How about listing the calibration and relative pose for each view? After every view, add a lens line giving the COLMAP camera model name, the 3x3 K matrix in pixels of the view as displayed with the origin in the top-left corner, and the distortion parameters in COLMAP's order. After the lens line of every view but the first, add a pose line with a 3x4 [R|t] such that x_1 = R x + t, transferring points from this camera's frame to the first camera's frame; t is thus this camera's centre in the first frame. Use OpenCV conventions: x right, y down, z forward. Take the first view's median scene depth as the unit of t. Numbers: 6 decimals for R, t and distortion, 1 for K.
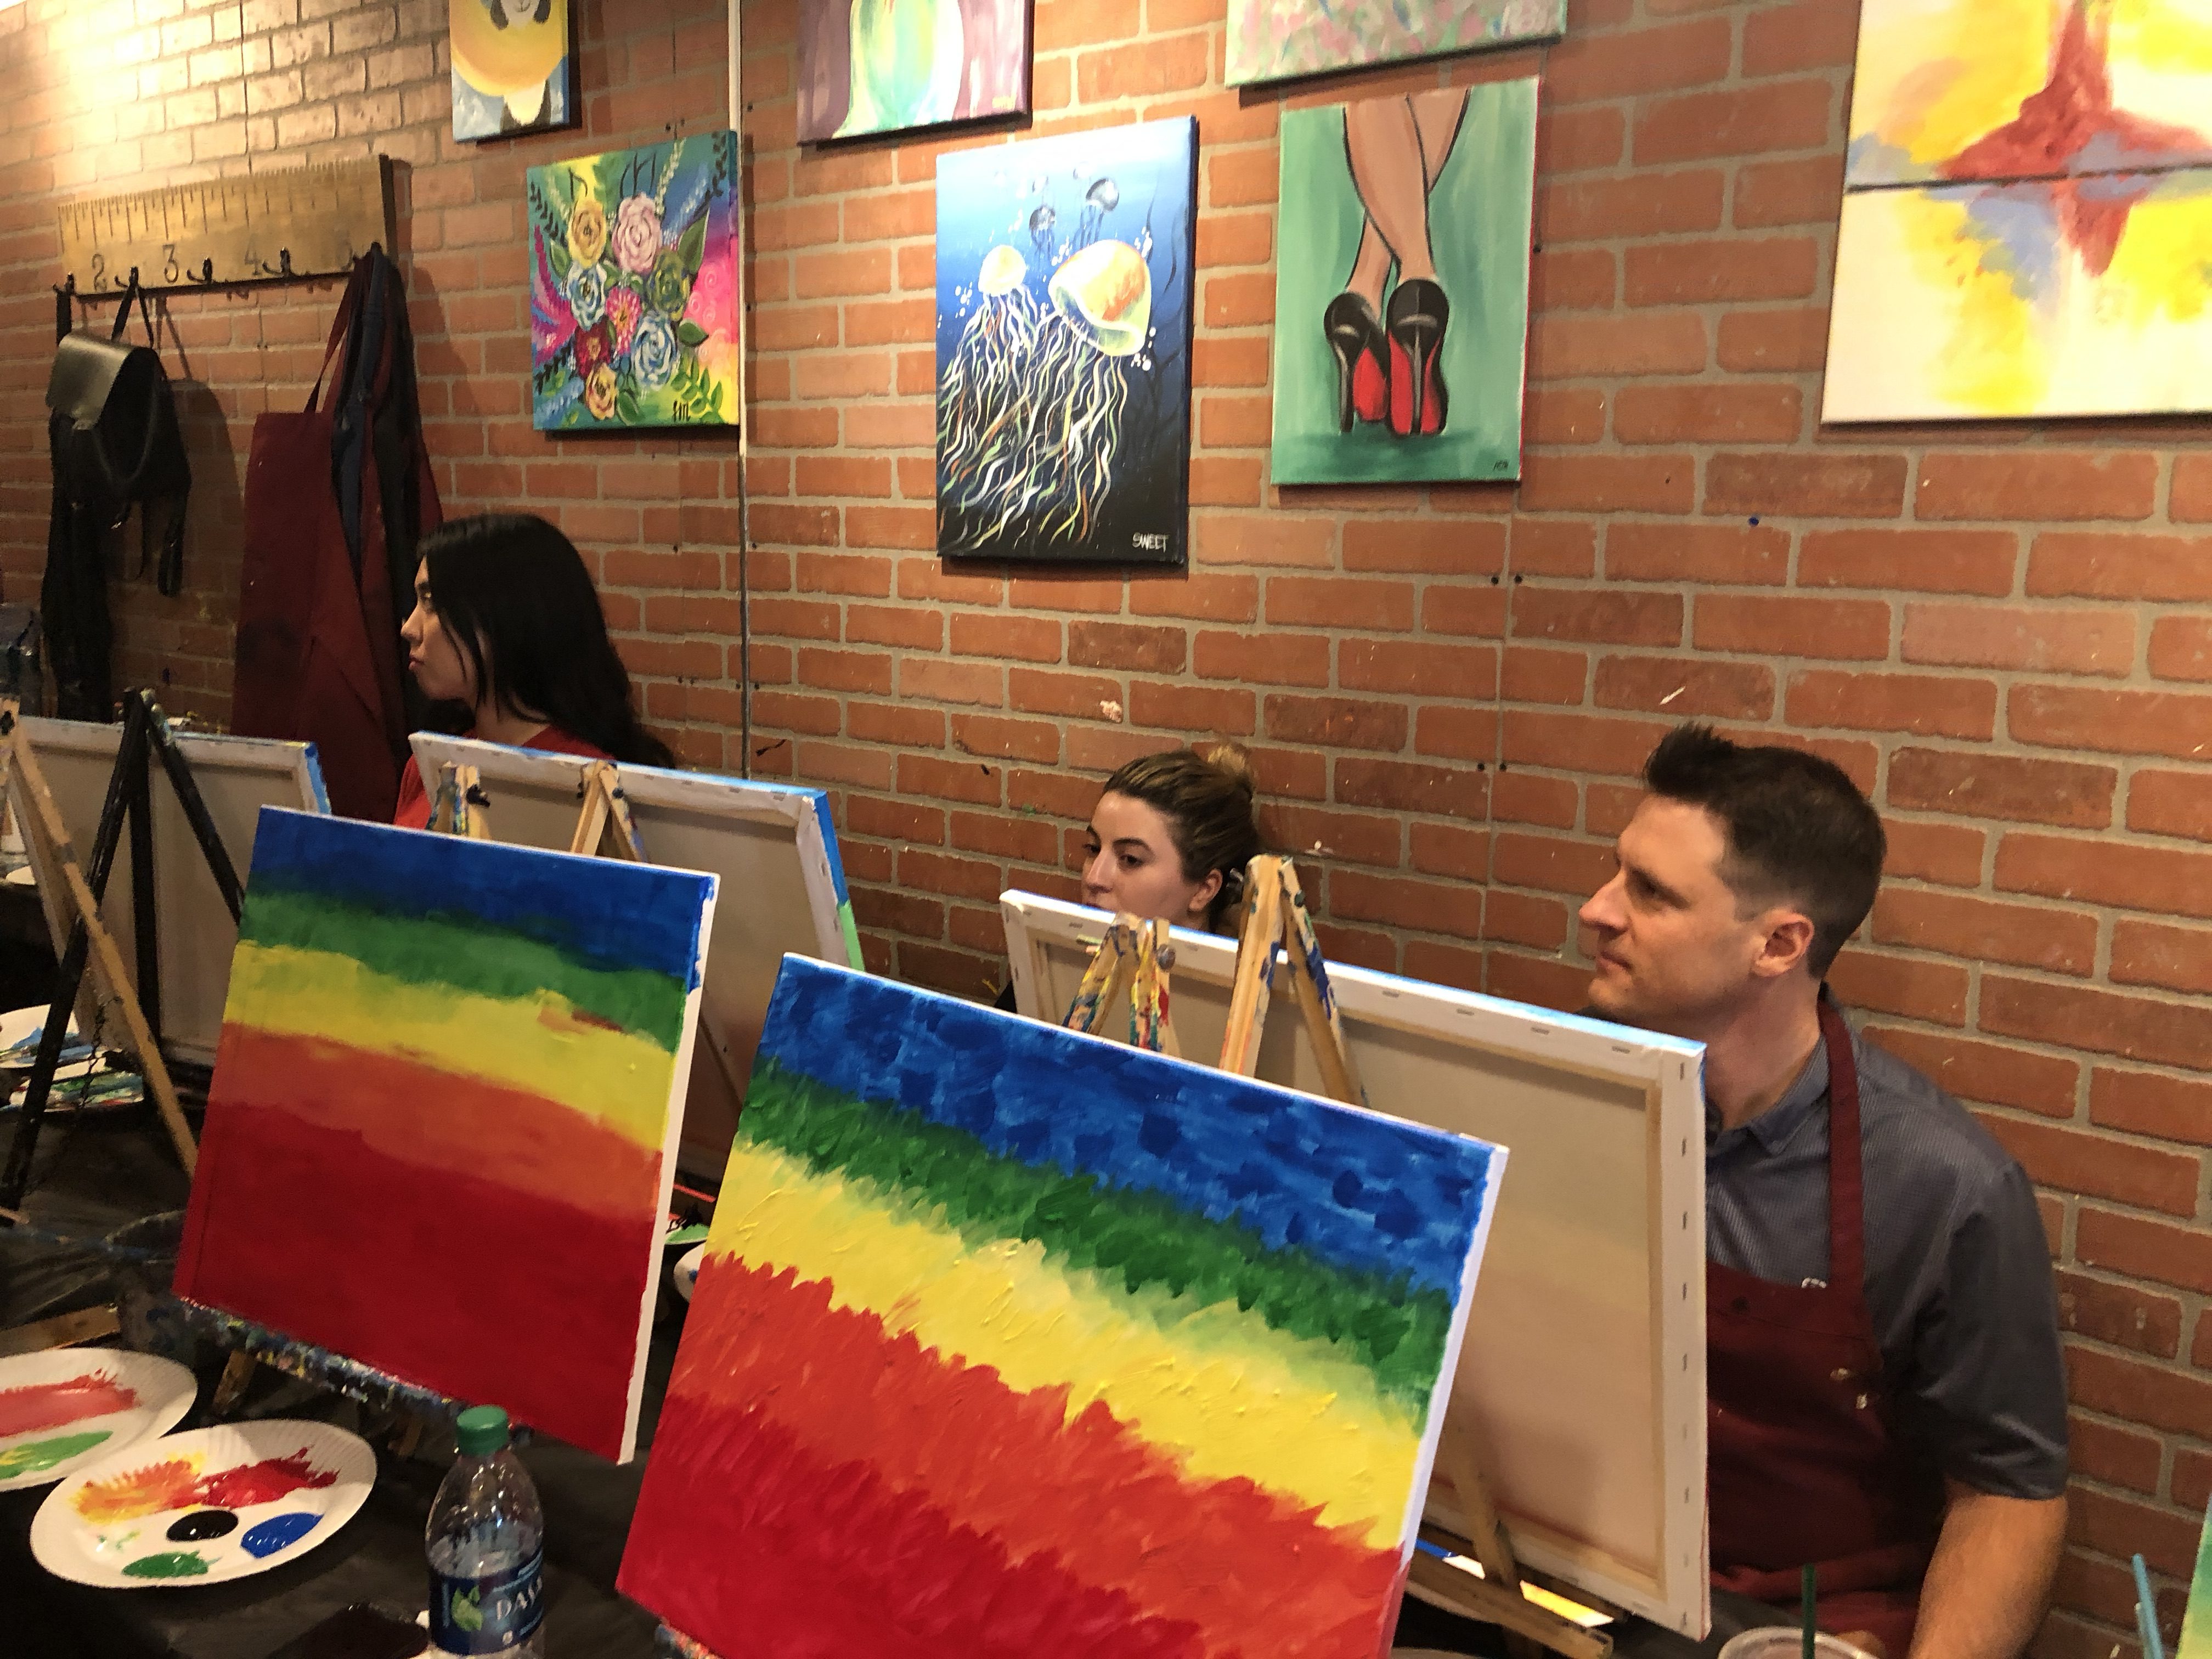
lens RADIAL K [[1843.5, 0, 1109.5], [0, 1843.5, 871.3], [0, 0, 1]] dist [0.037118, -0.020524]
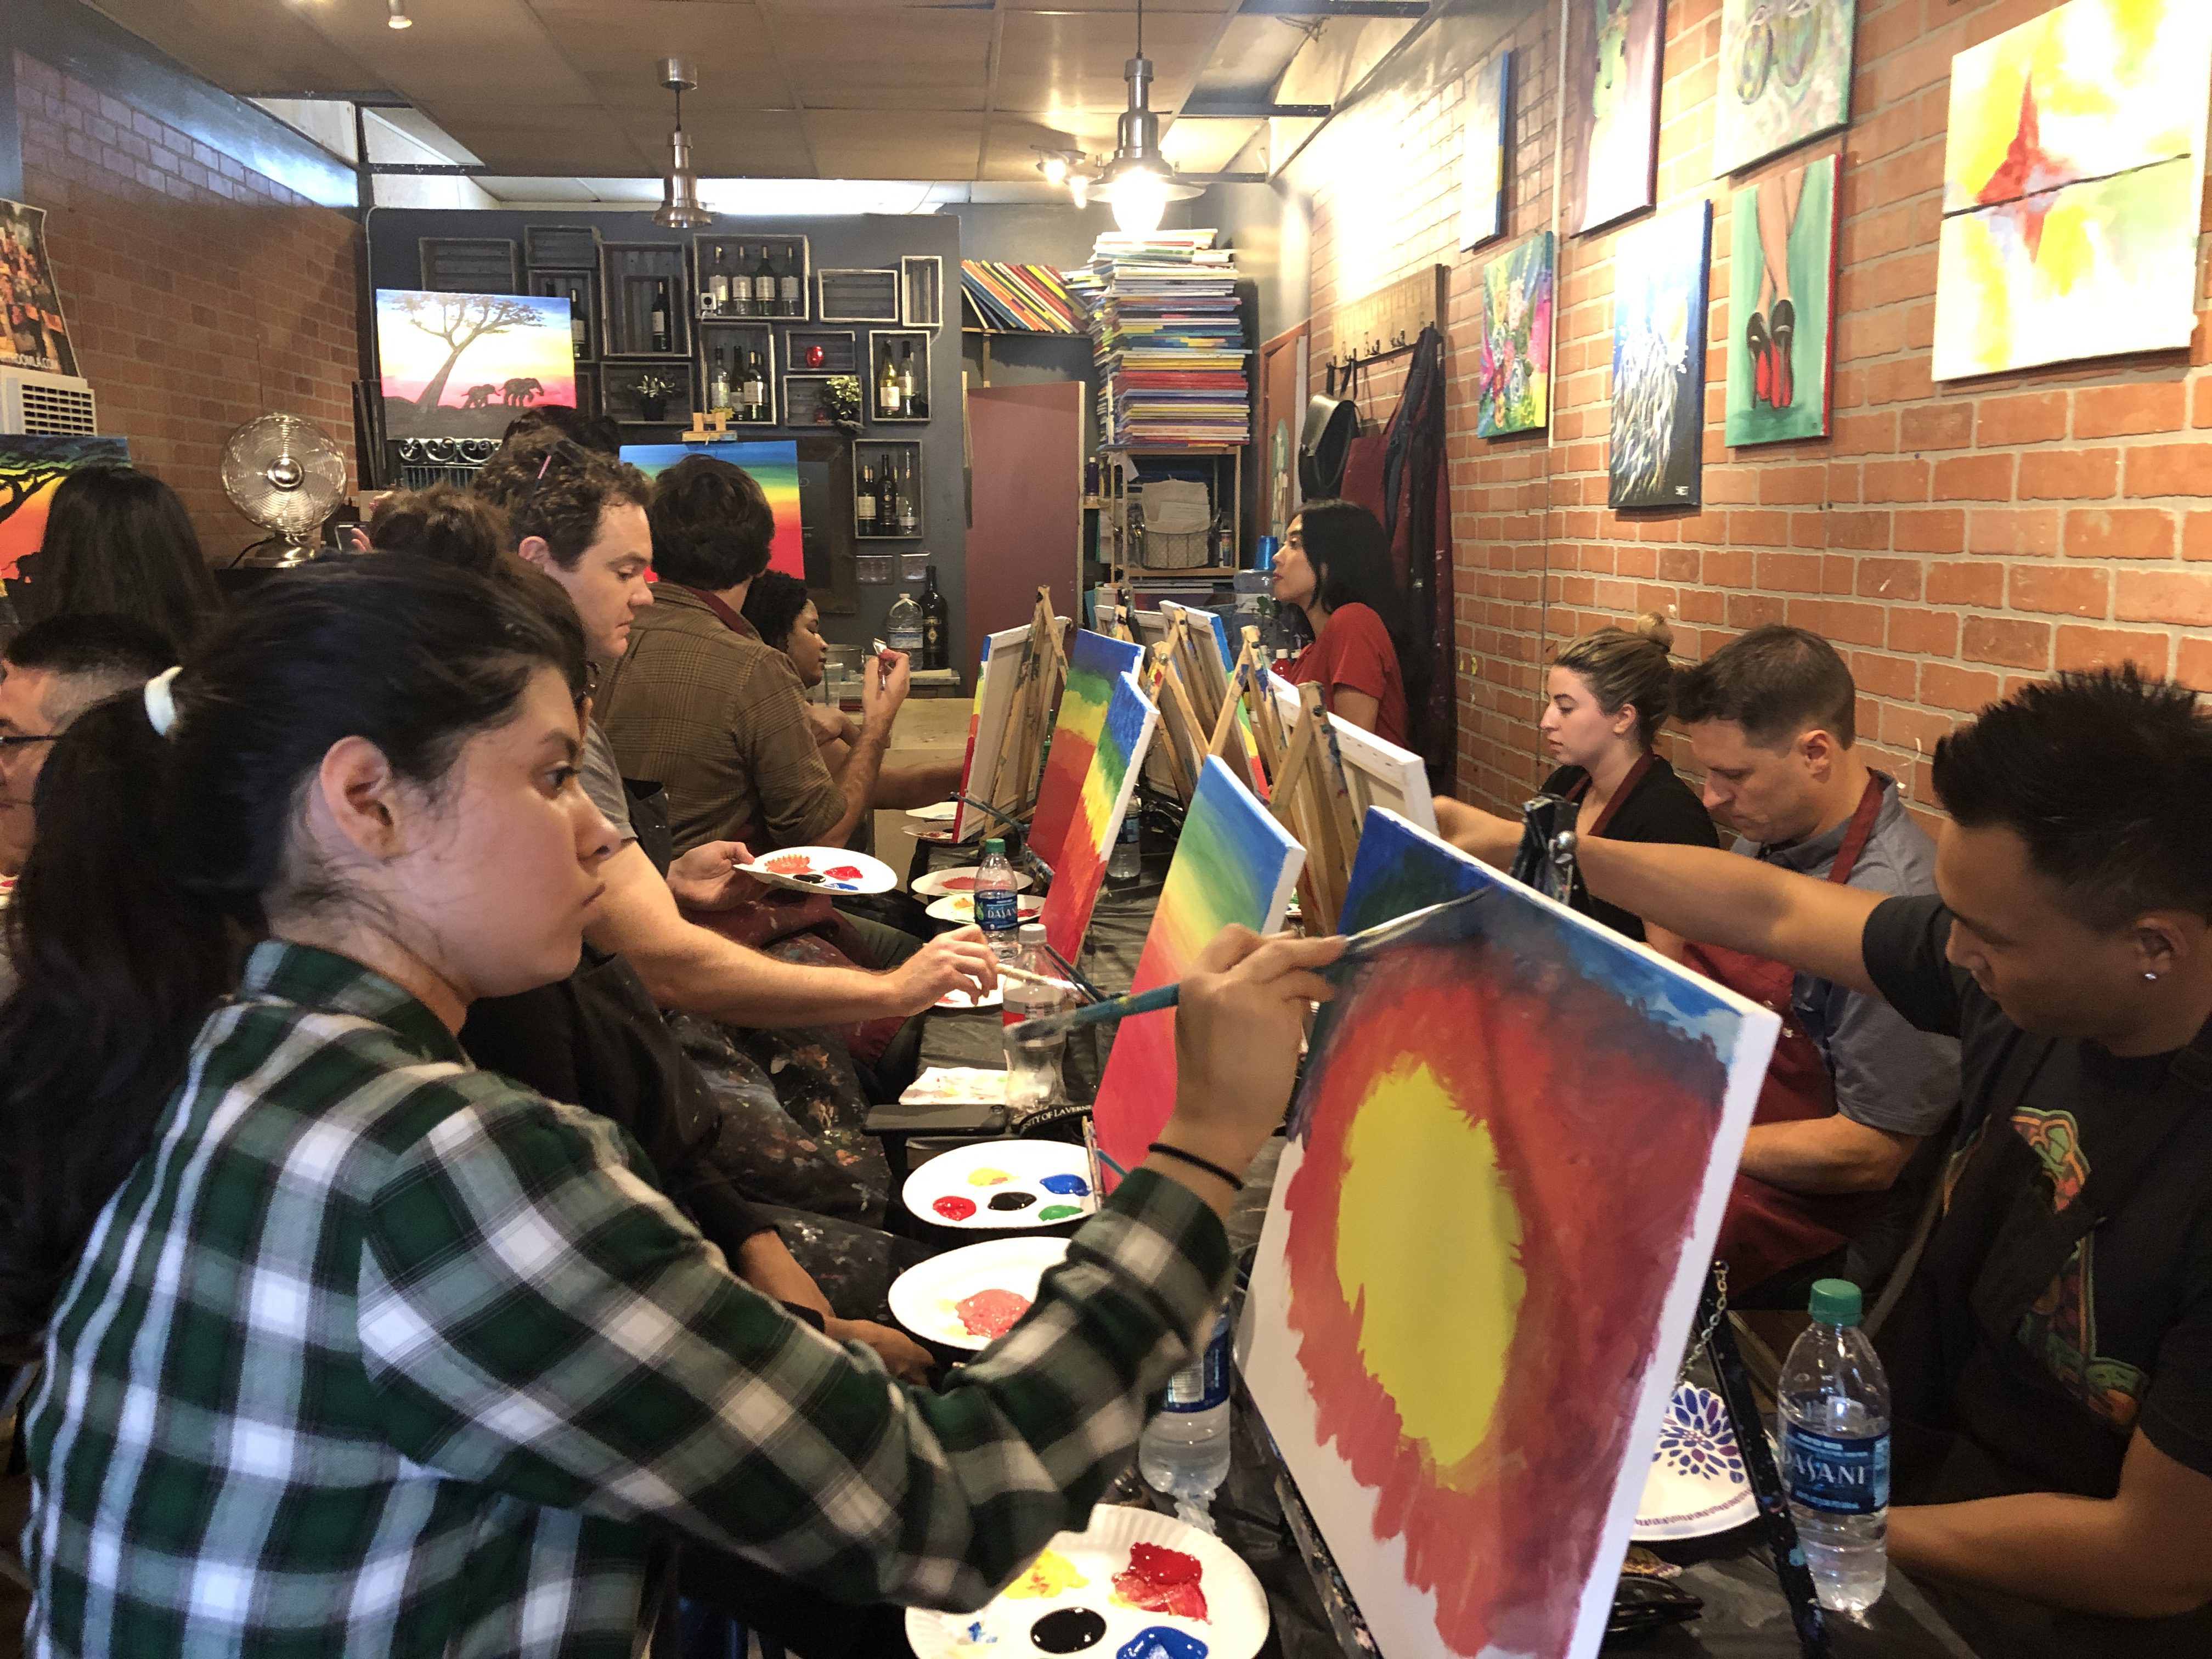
lens RADIAL K [[1833.9, 0, 1106.0], [0, 1833.9, 829.5], [0, 0, 1]] dist [0.018695, 0.006282]
pose [[0.692821, 0.091470, -0.715285, 0.856665], [-0.109501, 0.993764, 0.021020, 0.115243], [0.712747, 0.063761, 0.698517, -0.341611]]
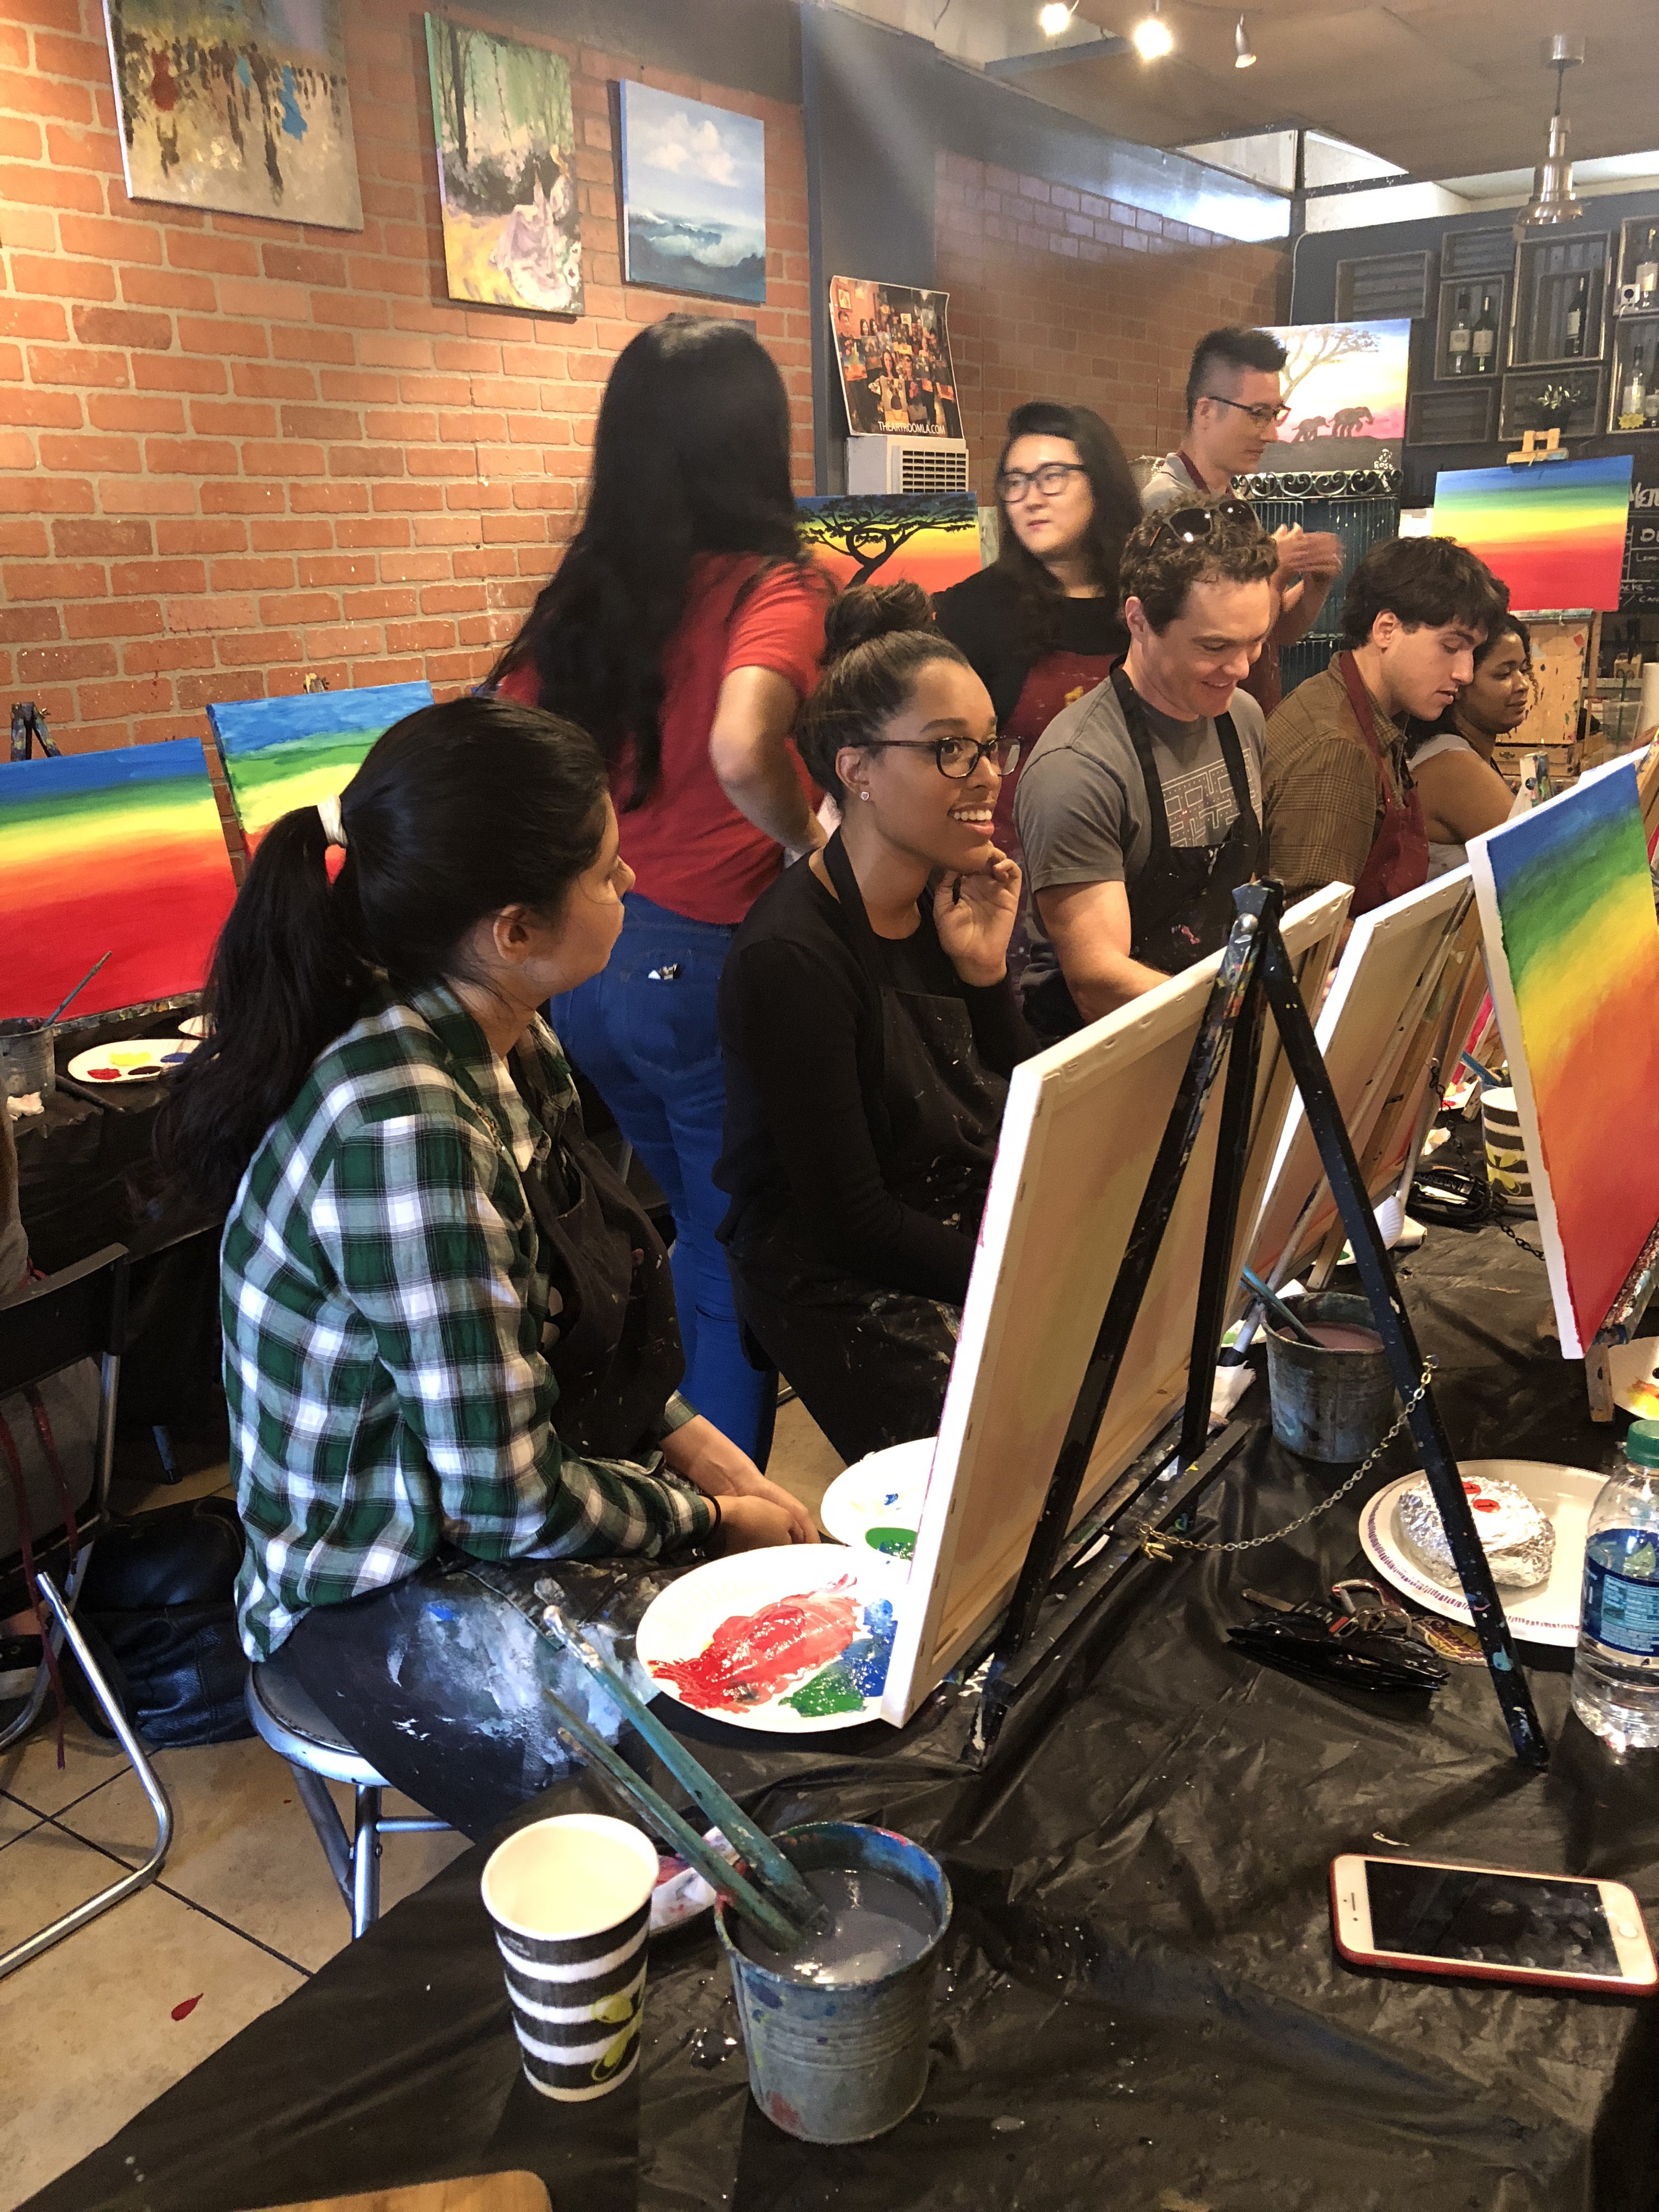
lens RADIAL K [[1833.9, 0, 829.5], [0, 1833.9, 1106.0], [0, 0, 1]] dist [0.018695, 0.006282]
pose [[0.081609, 0.258143, -0.962654, 1.096071], [-0.151883, 0.957815, 0.243970, 0.055570], [0.985024, 0.126301, 0.117374, -0.078436]]
